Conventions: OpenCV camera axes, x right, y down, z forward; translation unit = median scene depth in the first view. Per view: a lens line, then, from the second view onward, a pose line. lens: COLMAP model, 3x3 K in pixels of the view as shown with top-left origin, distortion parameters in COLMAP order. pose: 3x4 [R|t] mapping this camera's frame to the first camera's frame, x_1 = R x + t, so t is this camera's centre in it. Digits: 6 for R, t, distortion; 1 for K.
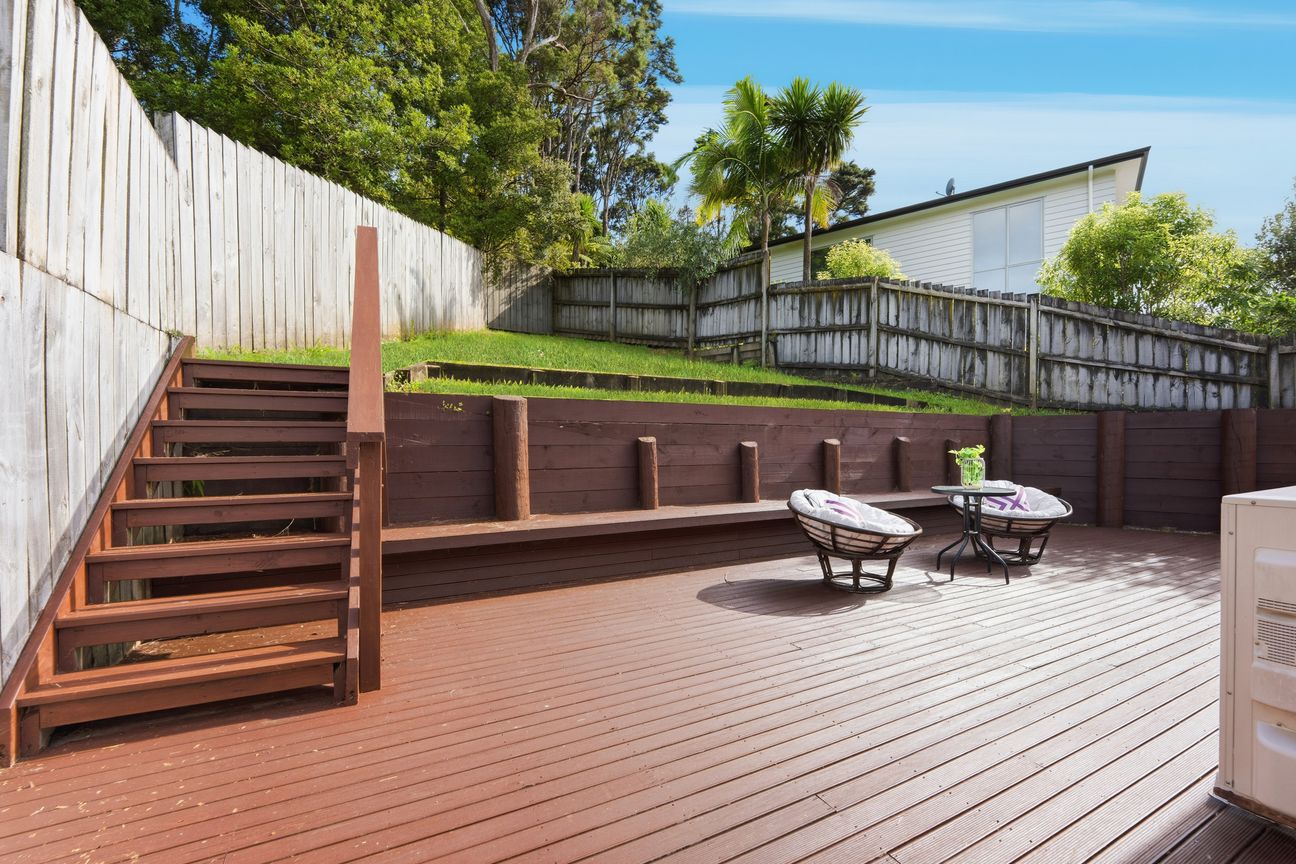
lens RADIAL K [[523.1, 0, 641.9], [0, 523.1, 437.8], [0, 0, 1]] dist [-0.002875, -0.000327]
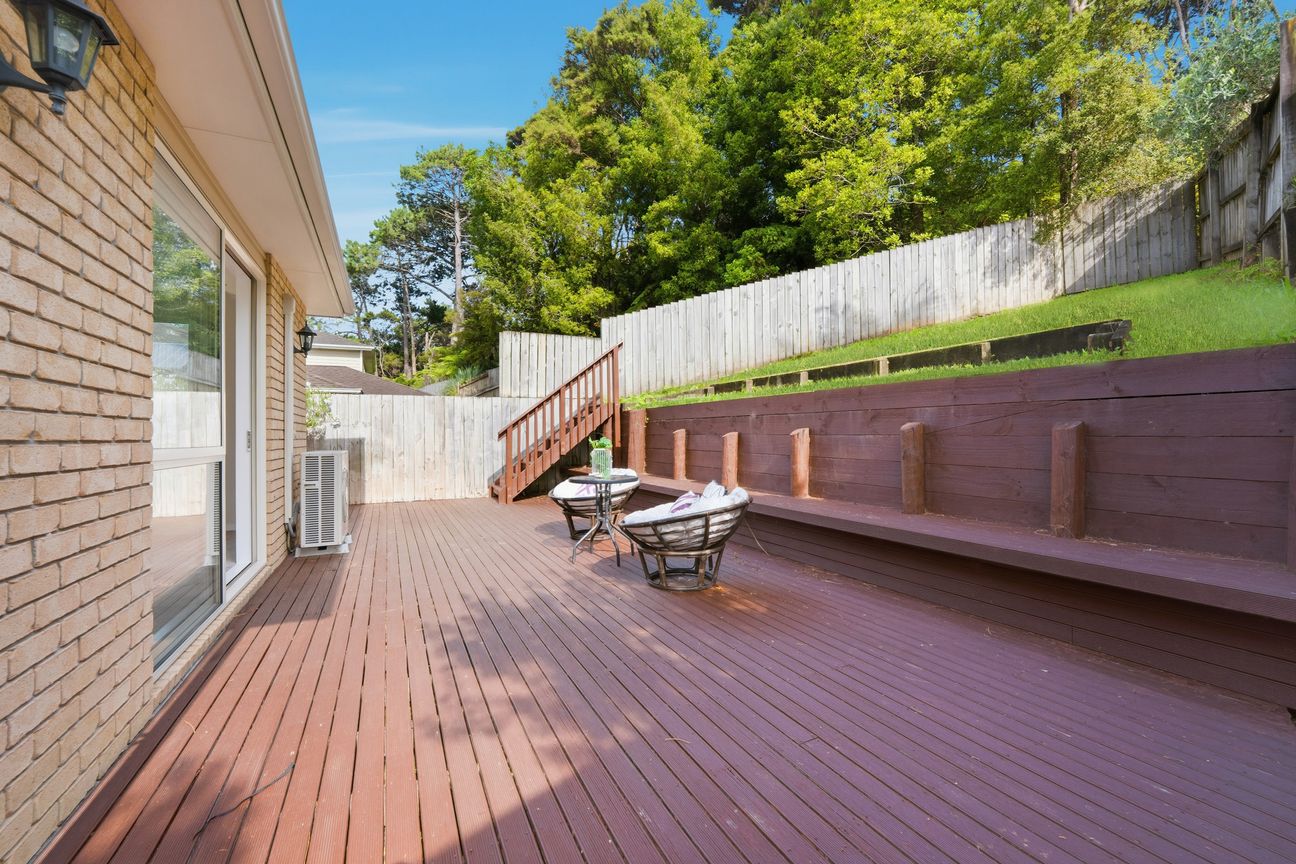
lens RADIAL K [[523.1, 0, 641.7], [0, 523.1, 431.7], [0, 0, 1]] dist [-0.002875, -0.000327]
pose [[0.010863, -0.003829, -0.999934, 0.950649], [0.003229, 0.999988, -0.003794, 0.007323], [0.999936, -0.003187, 0.010875, 0.594929]]
